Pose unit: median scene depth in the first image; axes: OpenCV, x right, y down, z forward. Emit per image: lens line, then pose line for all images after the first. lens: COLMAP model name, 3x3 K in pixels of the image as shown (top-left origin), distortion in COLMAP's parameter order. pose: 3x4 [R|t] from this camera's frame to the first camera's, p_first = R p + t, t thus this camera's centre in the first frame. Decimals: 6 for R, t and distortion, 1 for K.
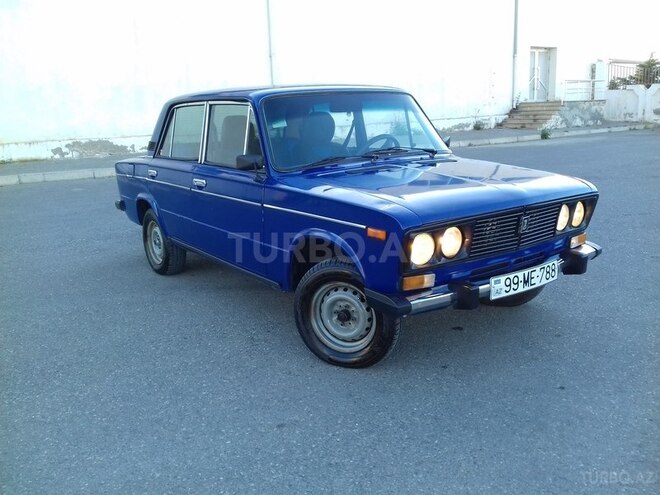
lens RADIAL K [[608.2, 0, 330.0], [0, 608.2, 247.5], [0, 0, 1]] dist [0.079409, -0.166277]
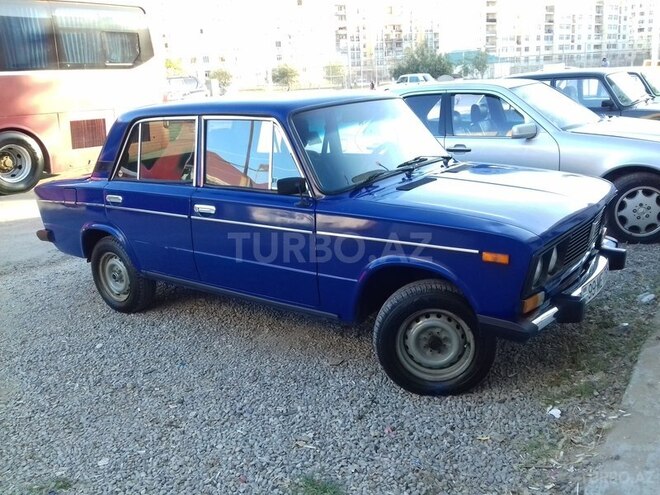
lens RADIAL K [[608.2, 0, 330.0], [0, 608.2, 247.5], [0, 0, 1]] dist [0.079409, -0.166277]
pose [[0.954028, -0.107555, 0.279756, -0.384167], [0.099791, 0.994126, 0.041895, -0.092211], [-0.282618, -0.012052, 0.959157, 0.134466]]
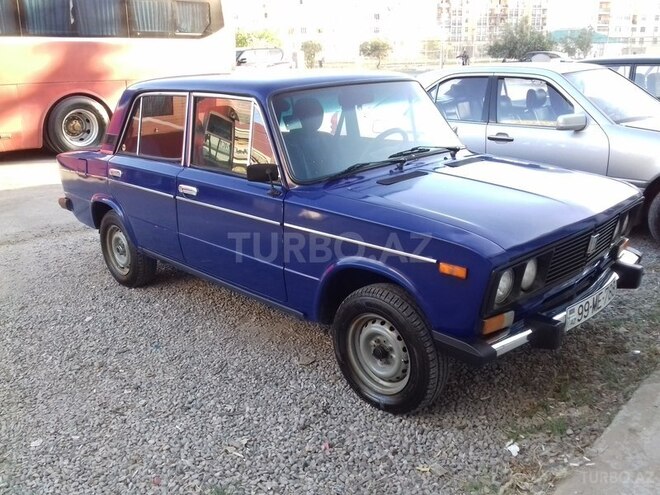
lens RADIAL K [[608.2, 0, 330.0], [0, 608.2, 247.5], [0, 0, 1]] dist [0.079409, -0.166277]
pose [[0.989081, -0.043931, 0.140675, -0.184099], [0.034067, 0.996838, 0.071781, -0.106275], [-0.143384, -0.066205, 0.987450, 0.166765]]
